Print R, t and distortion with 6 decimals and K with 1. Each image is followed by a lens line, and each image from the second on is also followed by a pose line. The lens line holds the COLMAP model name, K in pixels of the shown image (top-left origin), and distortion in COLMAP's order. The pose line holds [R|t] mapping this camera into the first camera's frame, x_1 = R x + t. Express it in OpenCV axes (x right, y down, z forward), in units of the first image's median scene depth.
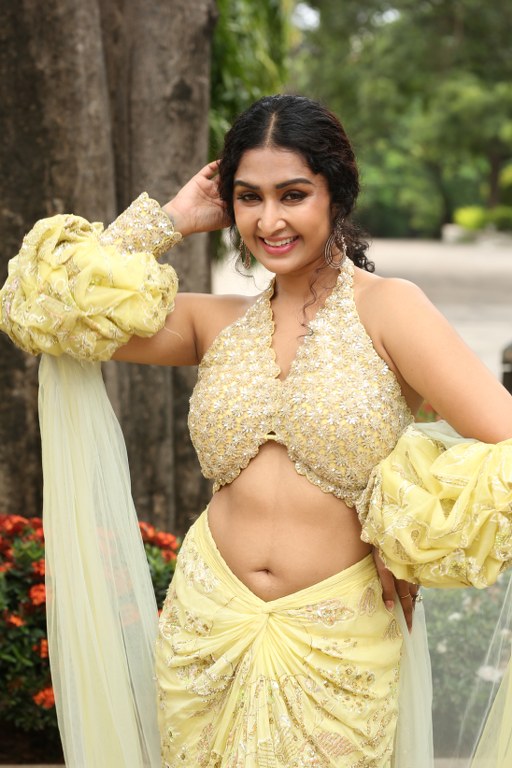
lens RADIAL K [[1890.3, 0, 256.0], [0, 1890.3, 384.0], [0, 0, 1]] dist [-0.001838, -0.567628]
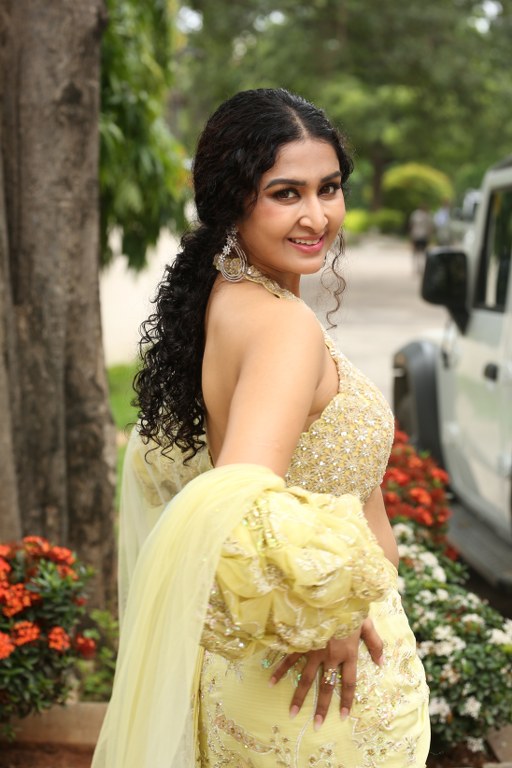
lens RADIAL K [[1890.3, 0, 256.0], [0, 1890.3, 384.0], [0, 0, 1]] dist [-0.001838, -0.567628]
pose [[0.998064, -0.009082, 0.061536, -0.005453], [0.009193, 0.999957, -0.001523, -0.002593], [-0.061520, 0.002086, 0.998104, 0.016412]]
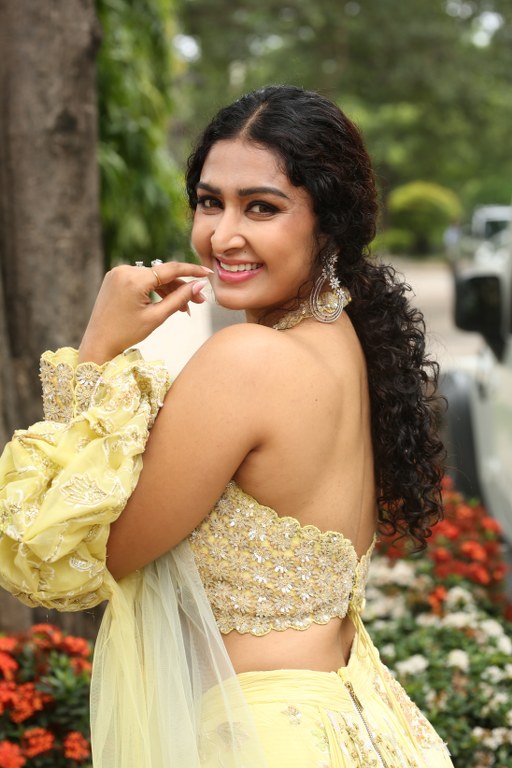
lens RADIAL K [[1890.3, 0, 256.0], [0, 1890.3, 384.0], [0, 0, 1]] dist [-0.001838, -0.567628]
pose [[0.997041, -0.052602, 0.056062, -0.006578], [0.053554, 0.998443, -0.015606, -0.014428], [-0.055154, 0.018563, 0.998305, 0.117056]]
